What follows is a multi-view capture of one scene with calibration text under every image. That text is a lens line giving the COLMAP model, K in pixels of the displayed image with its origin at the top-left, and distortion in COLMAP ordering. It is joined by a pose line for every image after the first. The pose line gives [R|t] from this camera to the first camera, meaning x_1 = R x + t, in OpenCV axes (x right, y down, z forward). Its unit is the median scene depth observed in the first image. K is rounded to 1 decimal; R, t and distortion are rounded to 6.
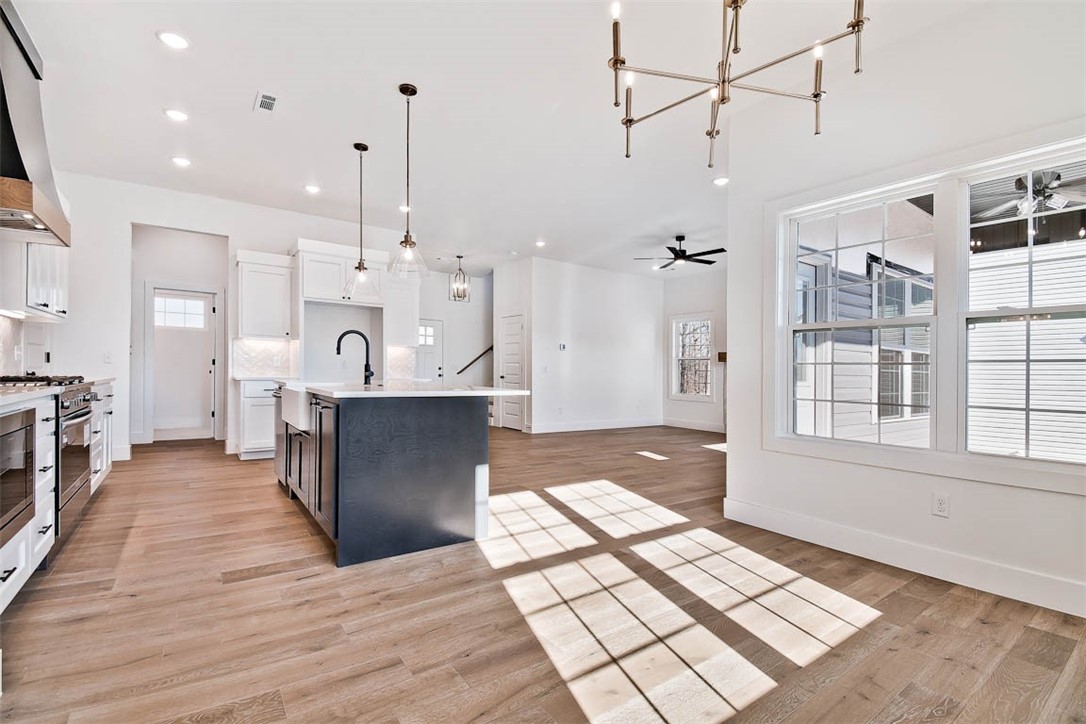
lens RADIAL K [[483.4, 0, 539.8], [0, 483.4, 348.3], [0, 0, 1]] dist [0.001495, -0.019347]
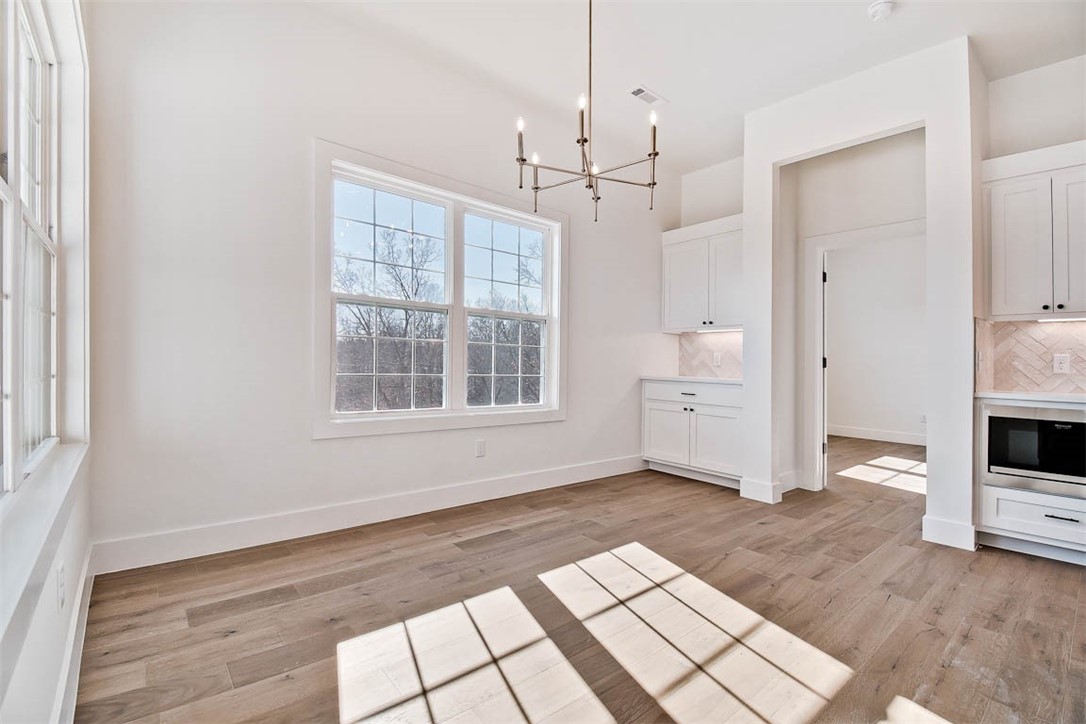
lens RADIAL K [[483.1, 0, 543.7], [0, 483.1, 369.2], [0, 0, 1]] dist [0.022762, -0.031350]
pose [[-0.995427, -0.050790, -0.080907, 0.435117], [-0.047510, 0.997989, -0.041961, 0.117506], [0.082876, -0.037926, -0.995838, 1.684576]]
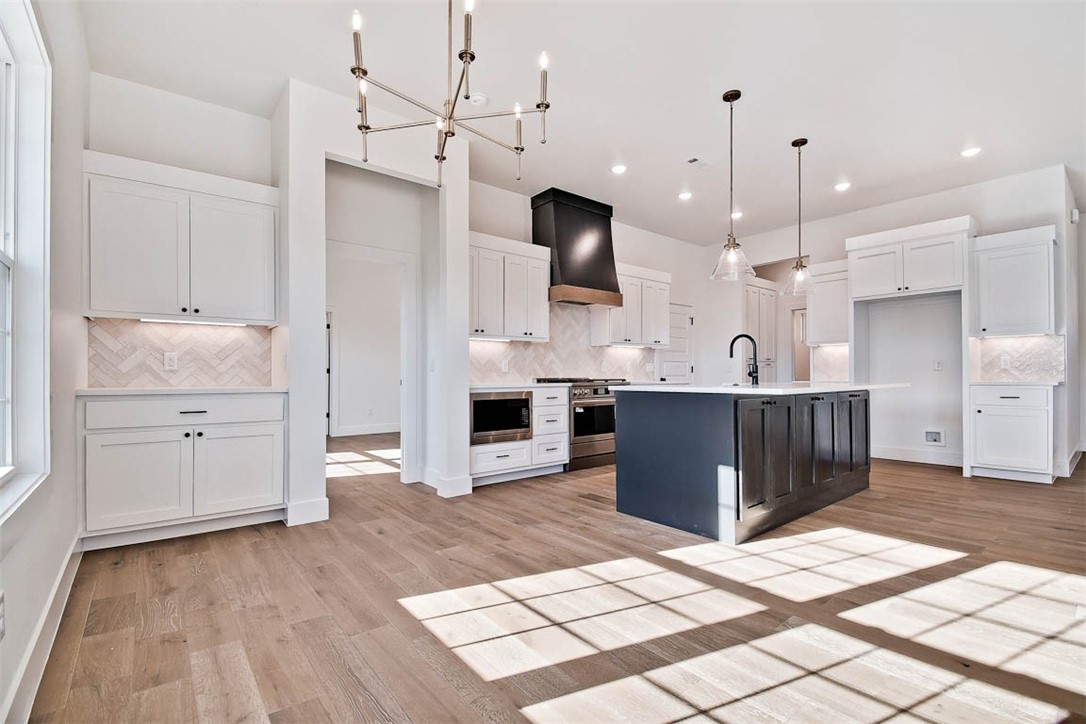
lens RADIAL K [[483.1, 0, 543.7], [0, 483.1, 369.2], [0, 0, 1]] dist [0.022762, -0.031350]
pose [[0.076220, -0.031570, -0.996591, 1.047328], [0.049492, 0.998386, -0.027841, 0.076905], [0.995862, -0.047201, 0.077660, 0.747150]]
